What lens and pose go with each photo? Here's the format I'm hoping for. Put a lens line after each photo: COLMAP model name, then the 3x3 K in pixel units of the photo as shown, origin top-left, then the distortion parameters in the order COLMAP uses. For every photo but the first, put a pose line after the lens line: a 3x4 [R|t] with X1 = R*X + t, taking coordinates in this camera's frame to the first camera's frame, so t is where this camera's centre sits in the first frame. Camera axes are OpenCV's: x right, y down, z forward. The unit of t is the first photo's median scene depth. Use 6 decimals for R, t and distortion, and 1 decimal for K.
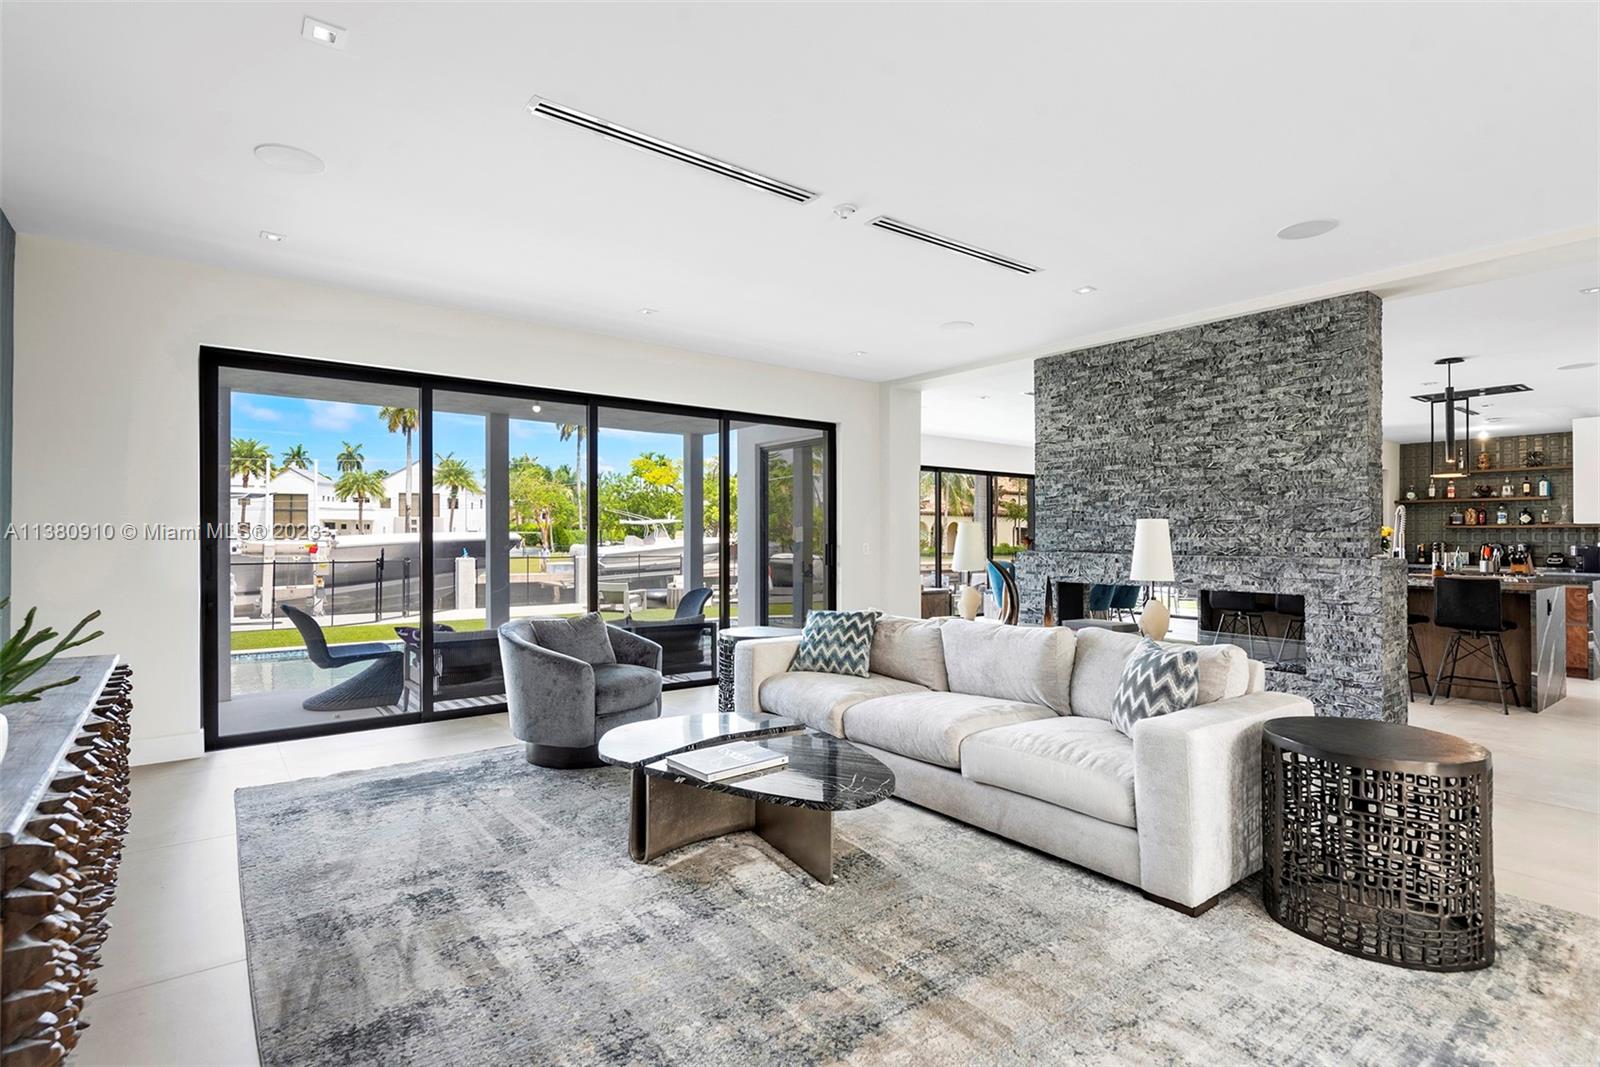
lens RADIAL K [[785.6, 0, 798.7], [0, 785.6, 530.7], [0, 0, 1]] dist [0.001102, 0.000666]
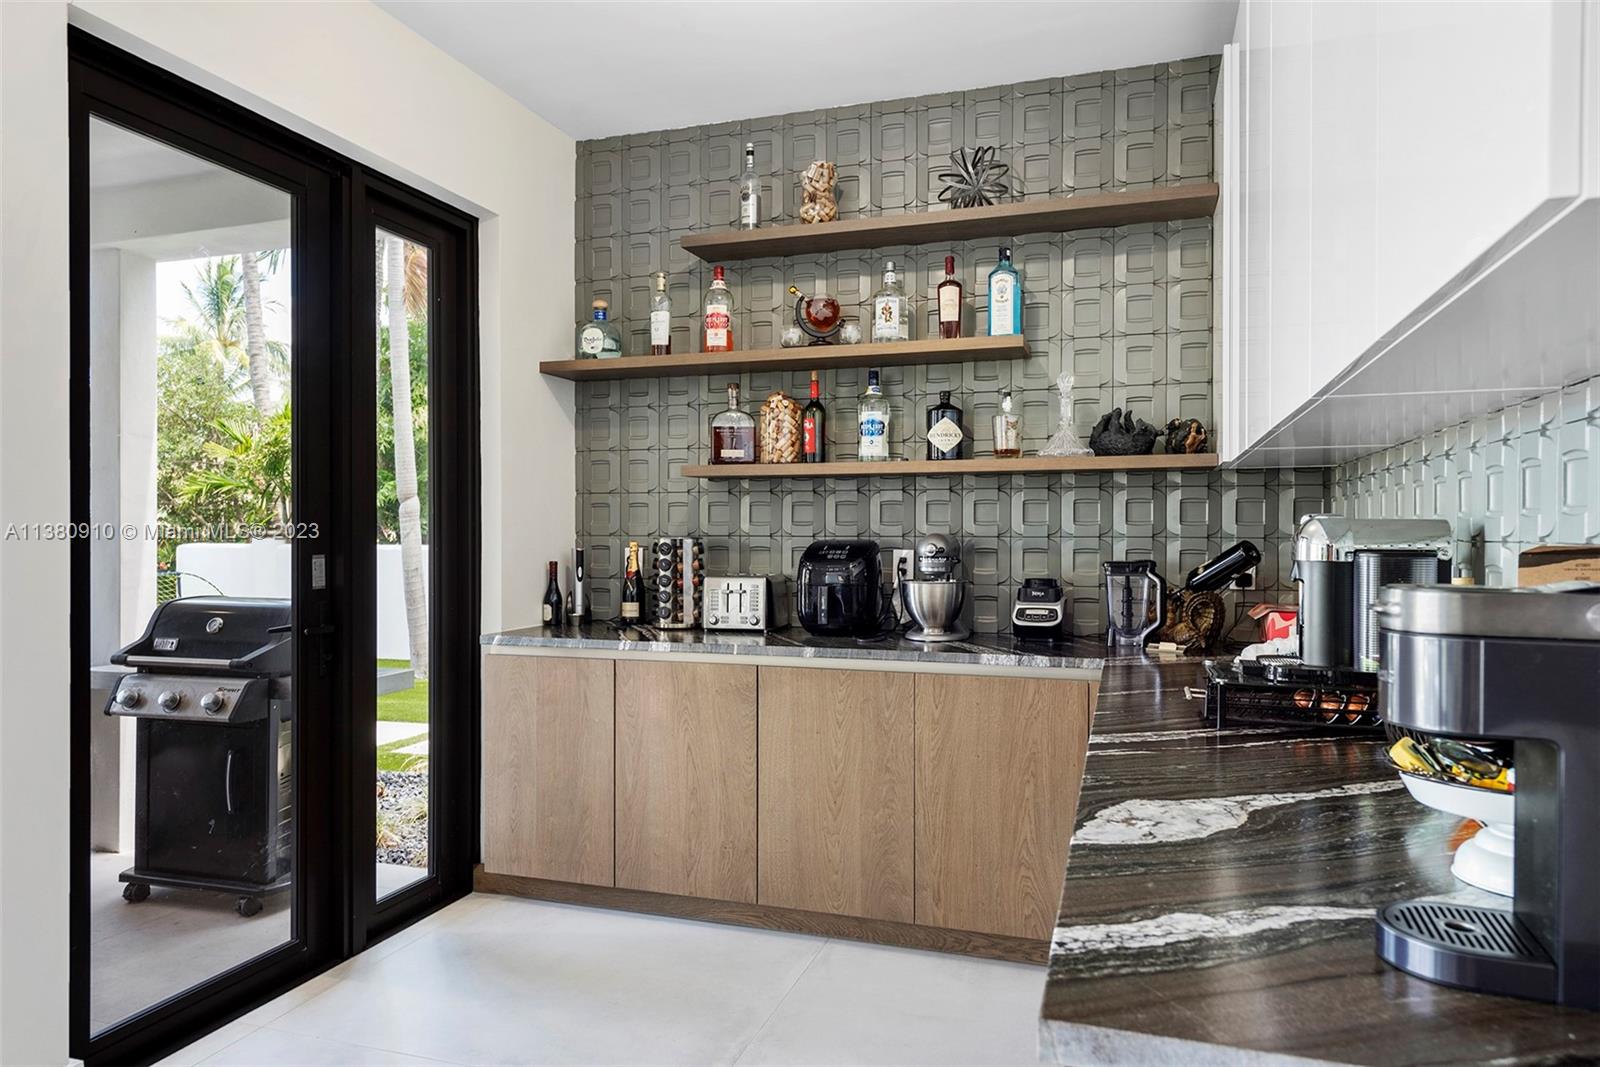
lens RADIAL K [[1084.3, 0, 798.8], [0, 1084.3, 533.3], [0, 0, 1]] dist [-0.001033, -0.000026]
pose [[0.816843, 0.001093, 0.576859, 0.659578], [-0.006596, 0.999951, 0.007445, 0.011715], [-0.576822, -0.009887, 0.816810, 0.715249]]
